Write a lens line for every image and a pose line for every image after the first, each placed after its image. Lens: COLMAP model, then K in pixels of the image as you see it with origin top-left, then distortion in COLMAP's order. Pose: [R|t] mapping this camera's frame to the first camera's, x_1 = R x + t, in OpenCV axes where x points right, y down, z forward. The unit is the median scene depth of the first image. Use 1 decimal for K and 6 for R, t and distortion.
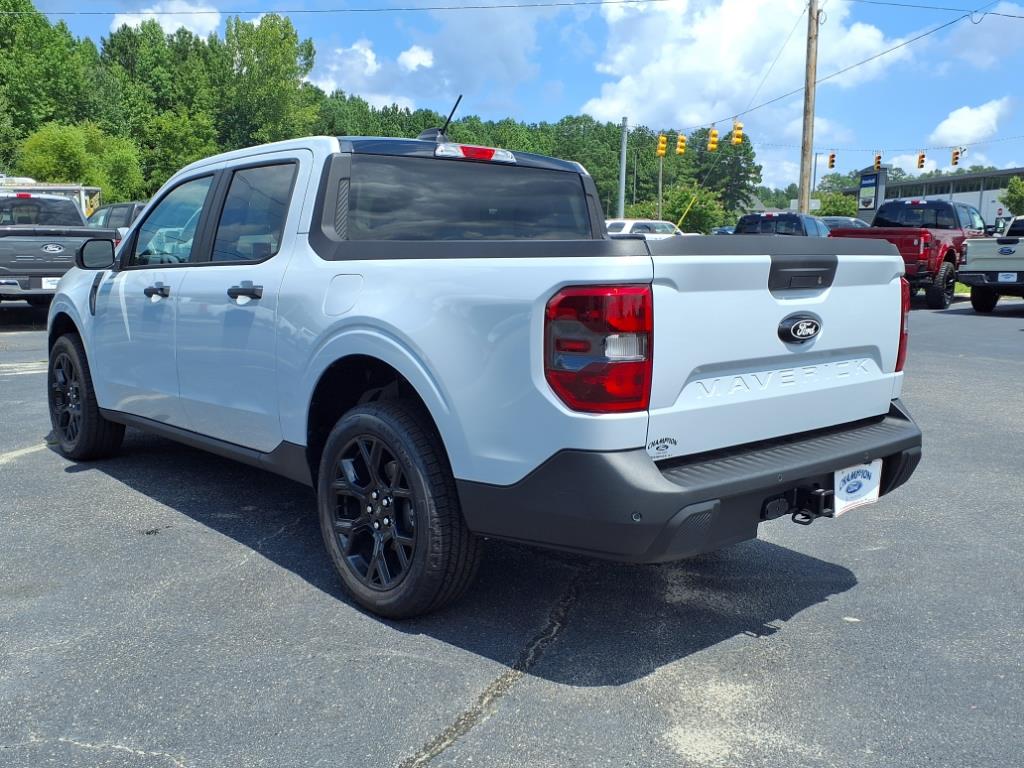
lens RADIAL K [[947.1, 0, 512.0], [0, 947.1, 384.0], [0, 0, 1]] dist [0.116992, -0.255664]
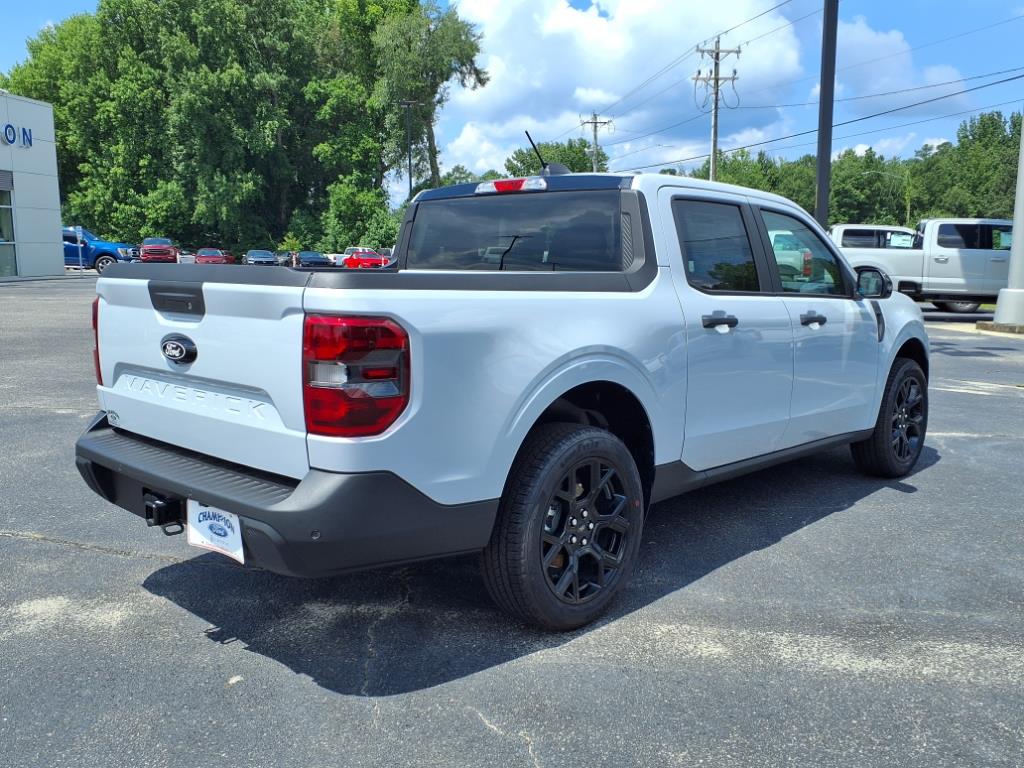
lens RADIAL K [[885.3, 0, 525.5], [0, 885.3, 387.8], [0, 0, 1]] dist [0.035930, -0.041539]
pose [[0.109004, 0.129329, -0.985592, 0.988507], [-0.144909, 0.982976, 0.112959, -0.137289], [0.983422, 0.130508, 0.125889, 0.940428]]
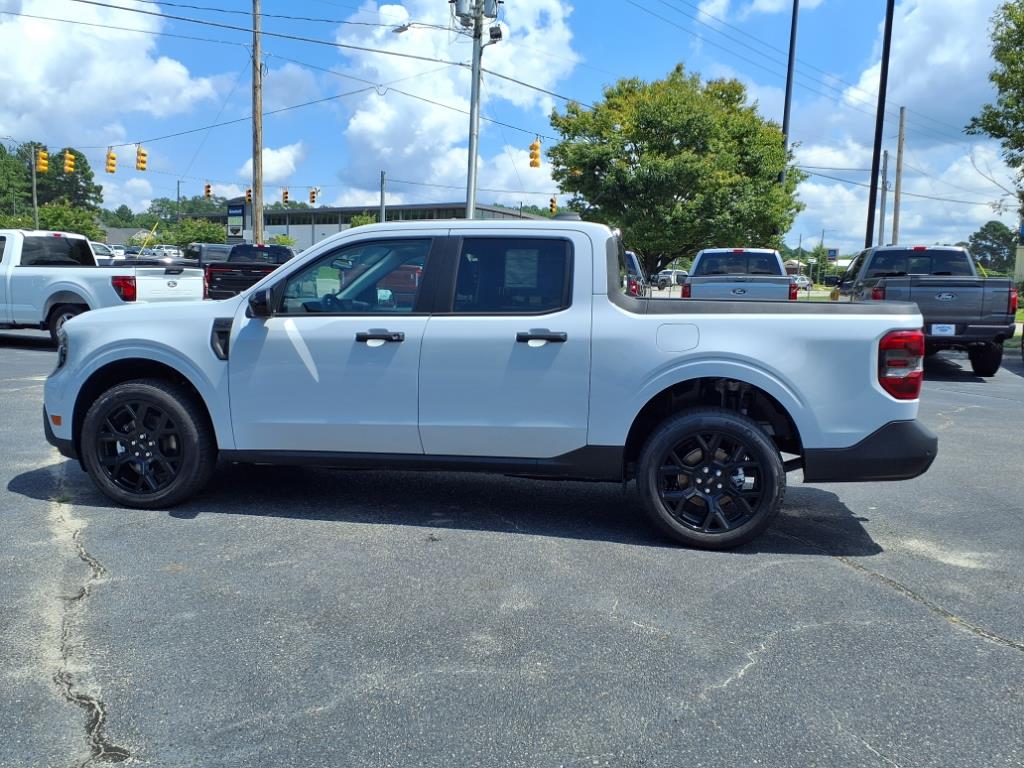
lens RADIAL K [[885.1, 0, 512.0], [0, 885.1, 384.0], [0, 0, 1]] dist [0.115559, -0.205159]
pose [[0.779240, -0.060116, 0.623836, -1.022558], [0.068928, 0.997571, 0.010032, -0.044749], [-0.622924, 0.035182, 0.781491, 0.071448]]
